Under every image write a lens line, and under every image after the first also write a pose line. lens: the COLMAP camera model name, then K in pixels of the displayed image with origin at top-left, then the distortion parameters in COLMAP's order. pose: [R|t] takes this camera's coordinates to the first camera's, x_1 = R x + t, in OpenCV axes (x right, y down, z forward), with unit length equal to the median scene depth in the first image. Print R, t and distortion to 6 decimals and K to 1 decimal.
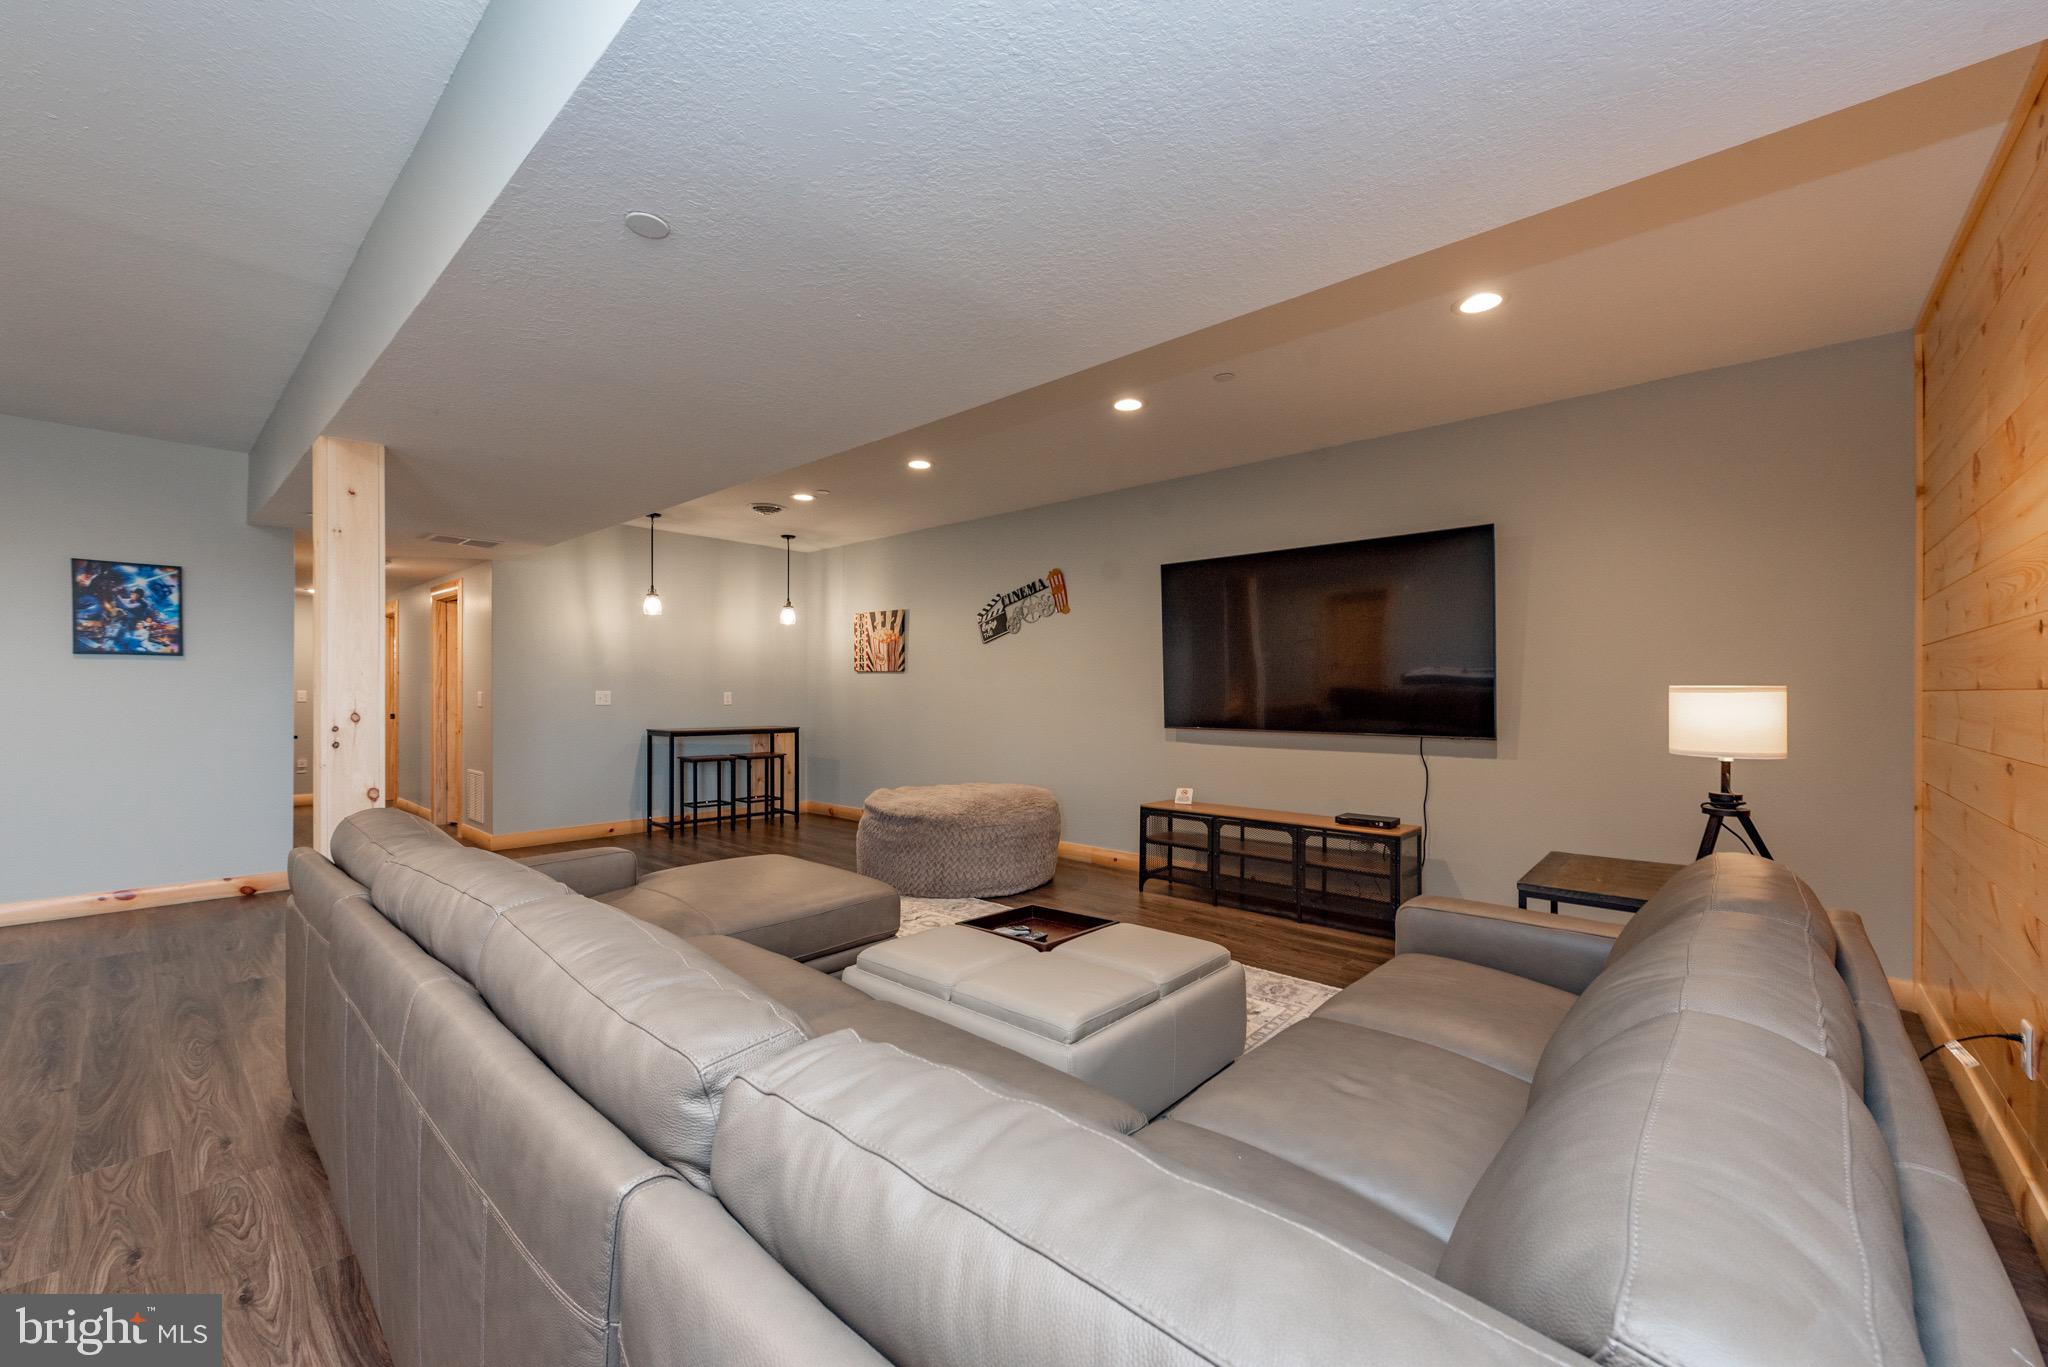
lens RADIAL K [[809.9, 0, 1042.4], [0, 809.9, 690.0], [0, 0, 1]] dist [0.002770, -0.000576]
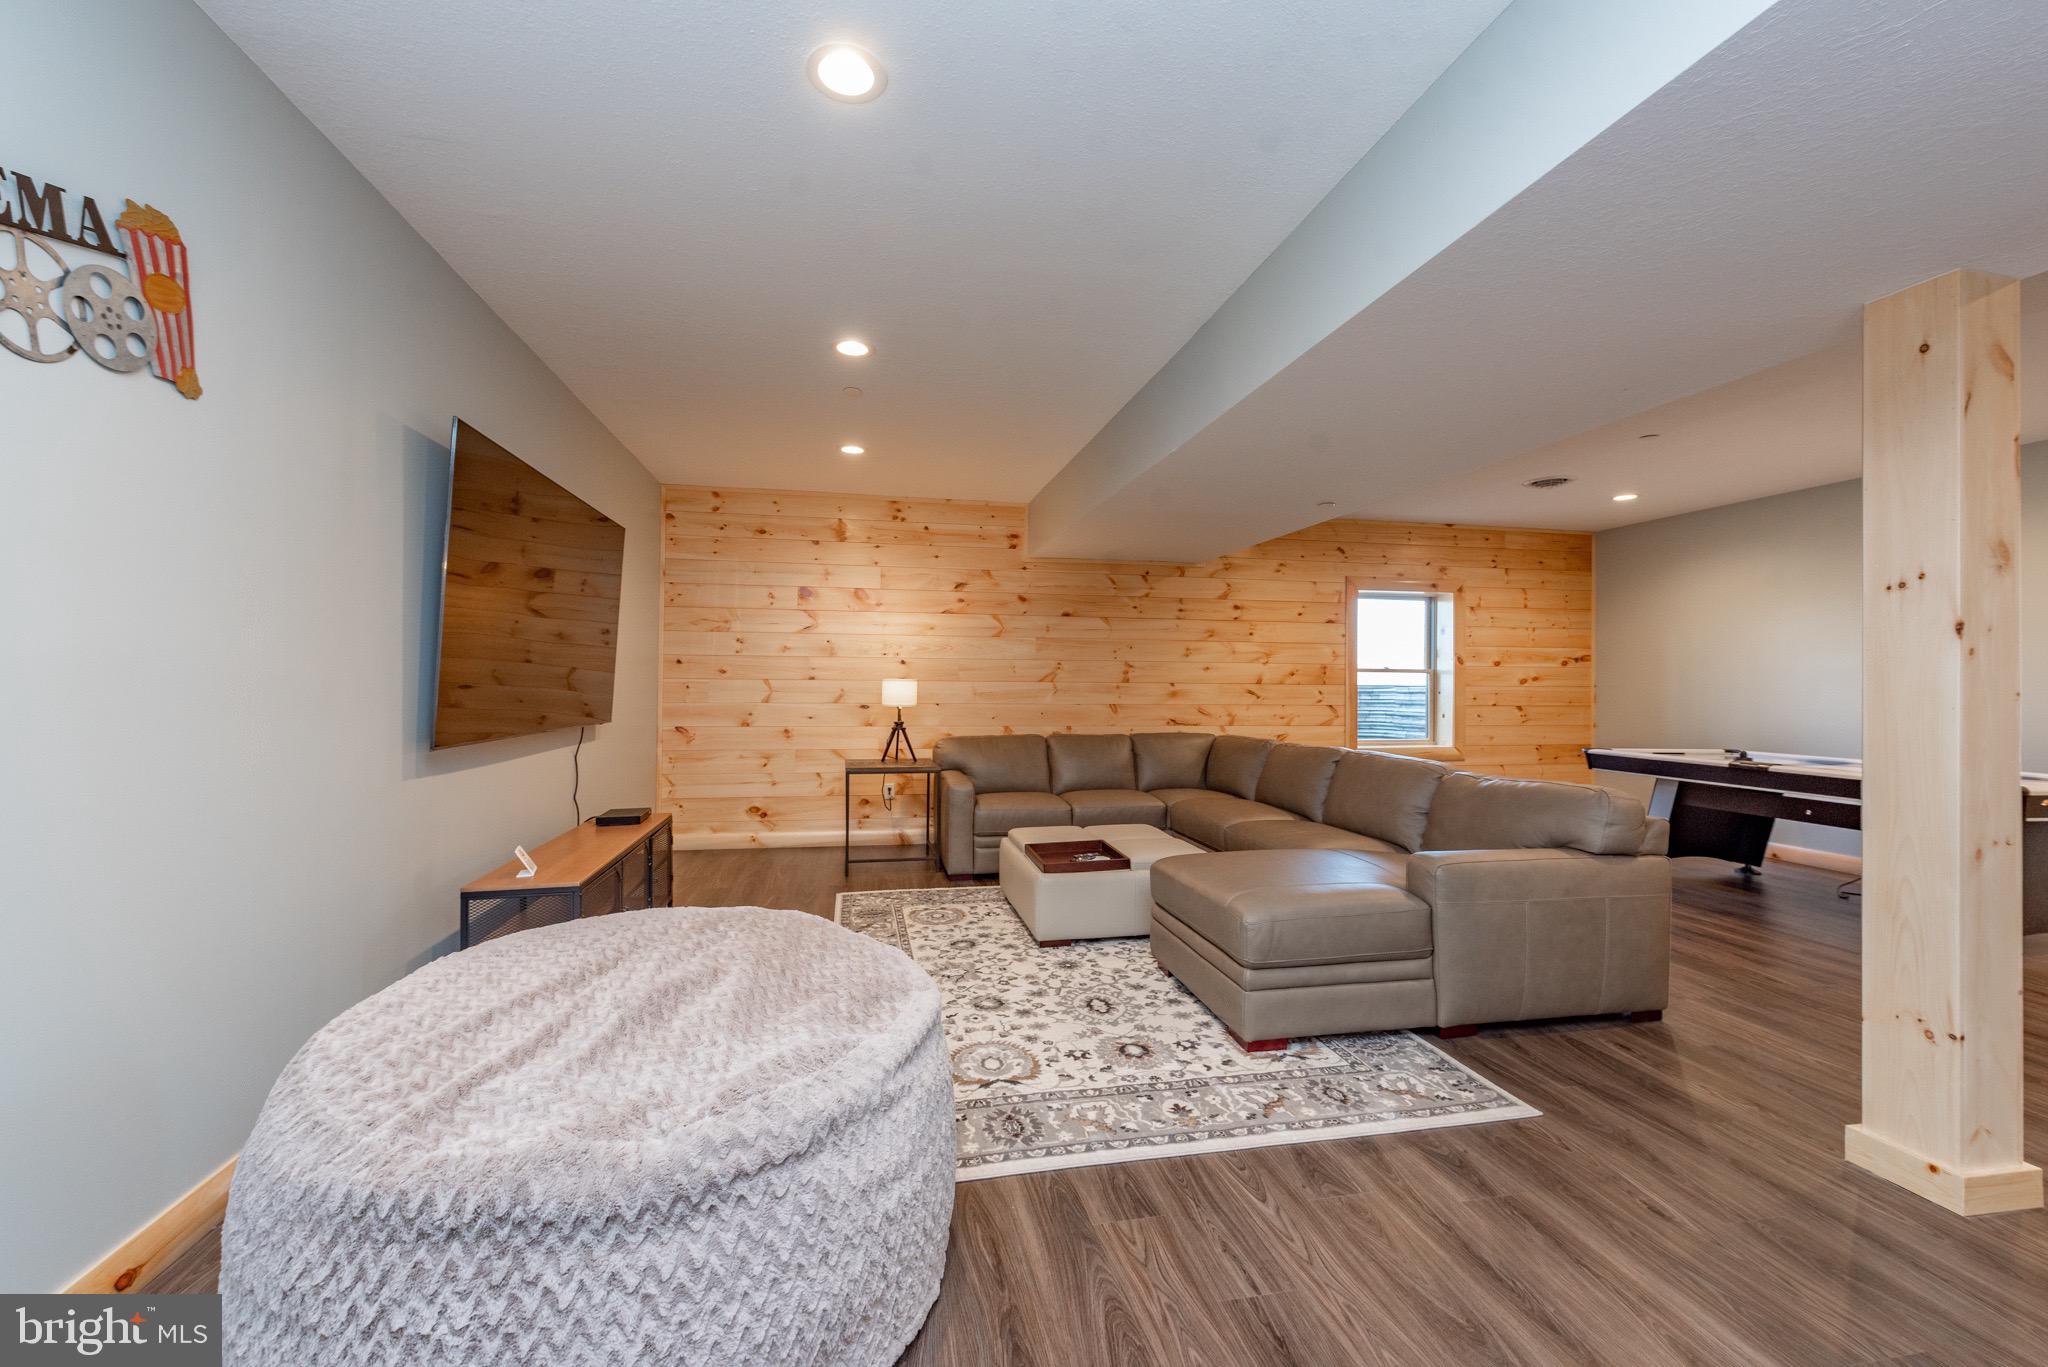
lens RADIAL K [[809.9, 0, 1021.5], [0, 809.9, 675.9], [0, 0, 1]] dist [0.002770, -0.000576]
pose [[-0.794429, -0.003229, 0.607349, -0.410149], [-0.011061, 0.999897, -0.009151, 0.001857], [-0.607257, -0.013988, -0.794382, 1.151054]]
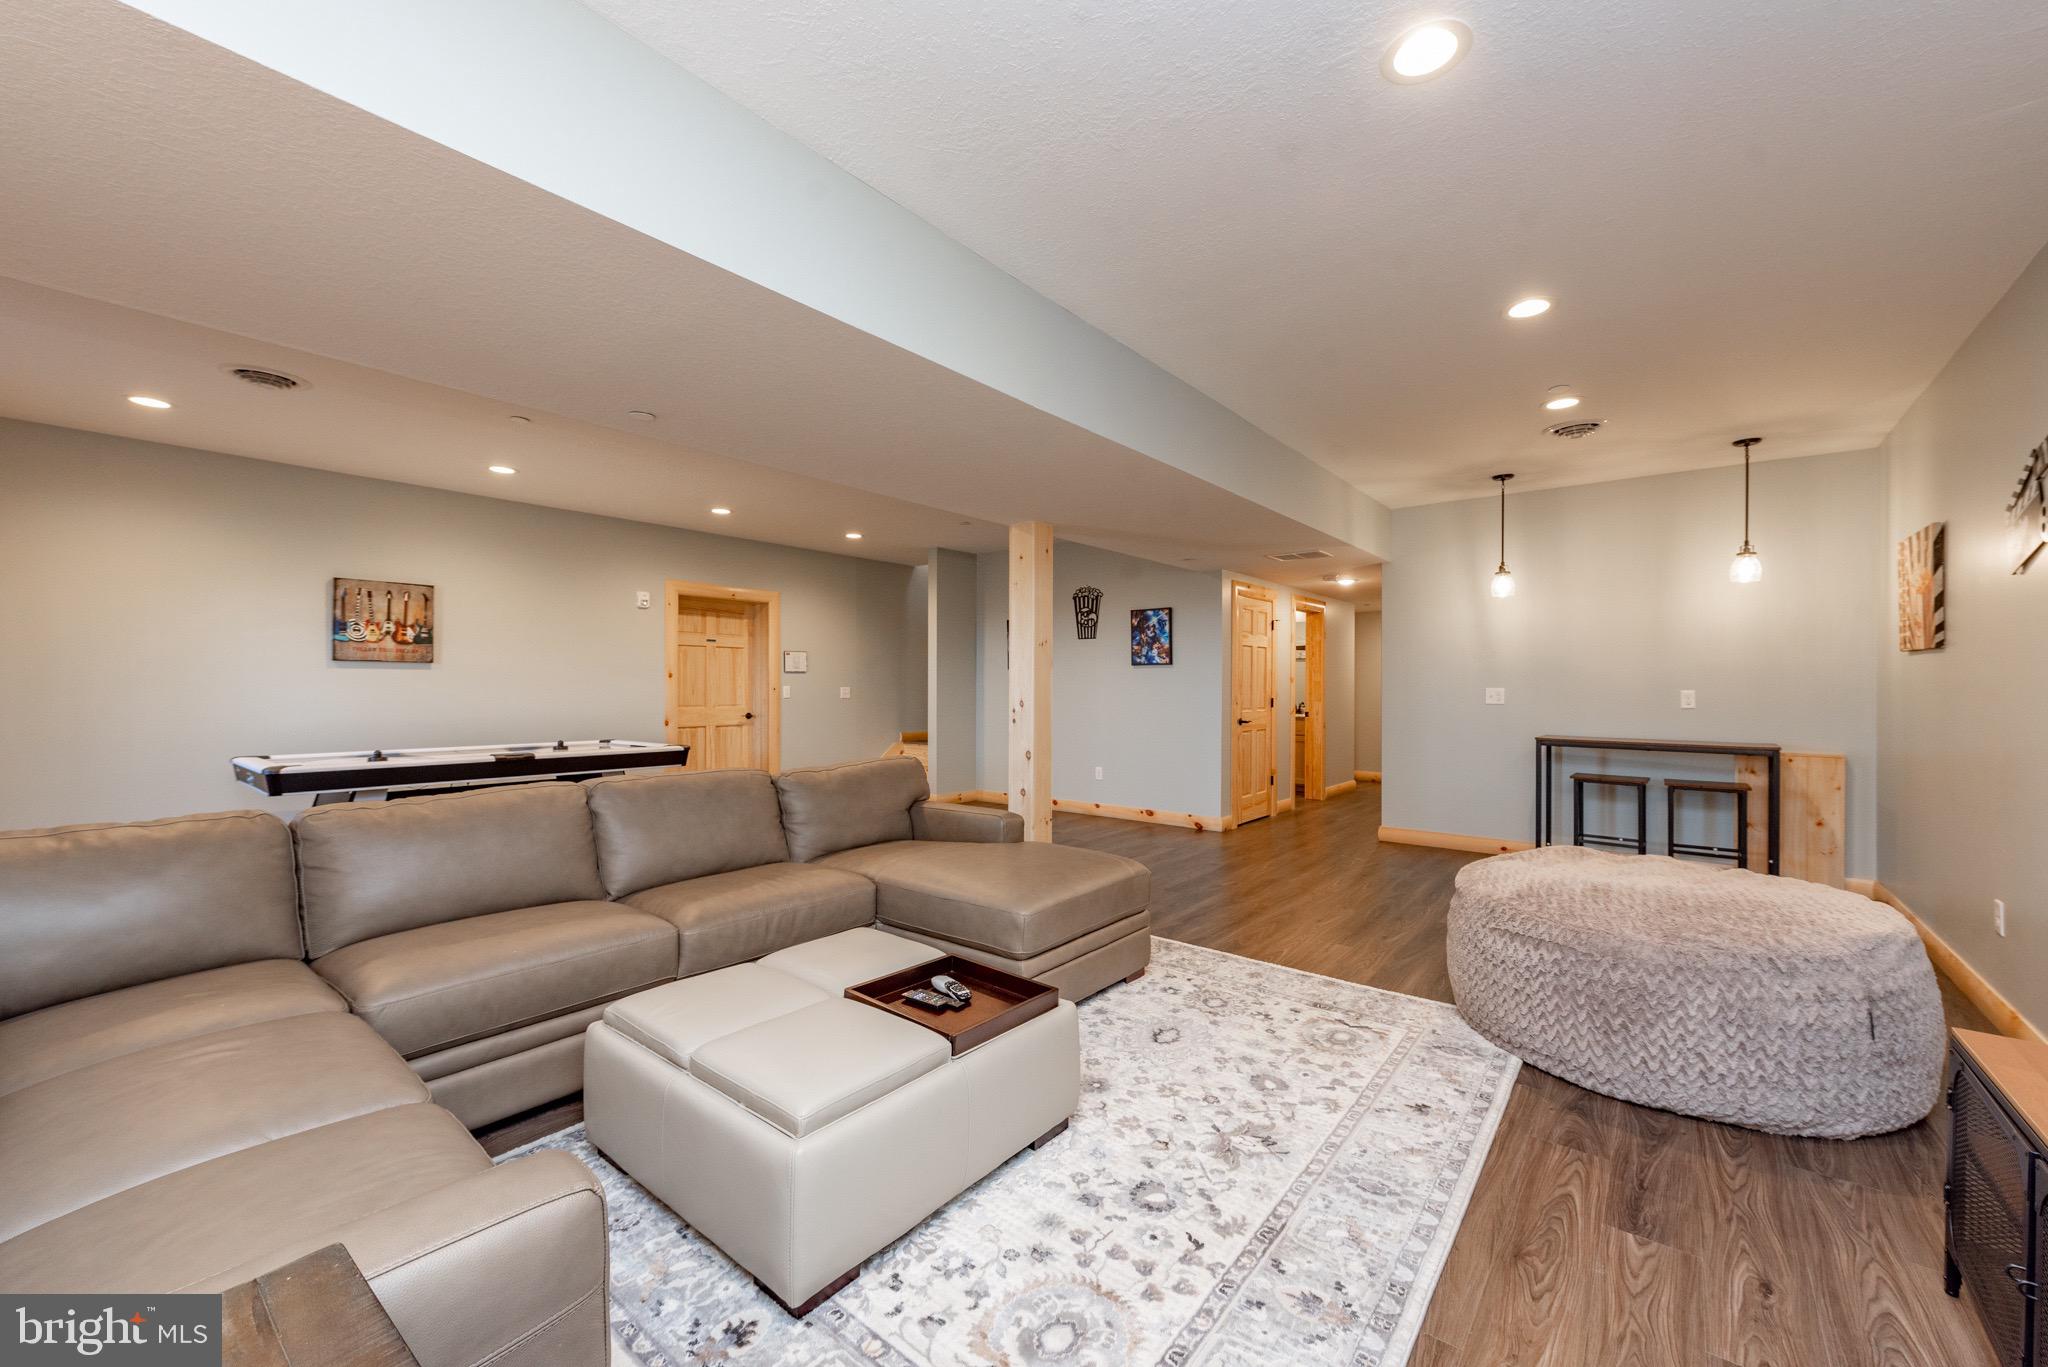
lens RADIAL K [[809.9, 0, 1021.5], [0, 809.9, 684.2], [0, 0, 1]] dist [0.002770, -0.000576]
pose [[0.034764, -0.004927, -0.999383, 0.401241], [-0.002018, 0.999985, -0.005000, 0.002729], [0.999394, 0.002191, 0.034754, 0.558796]]
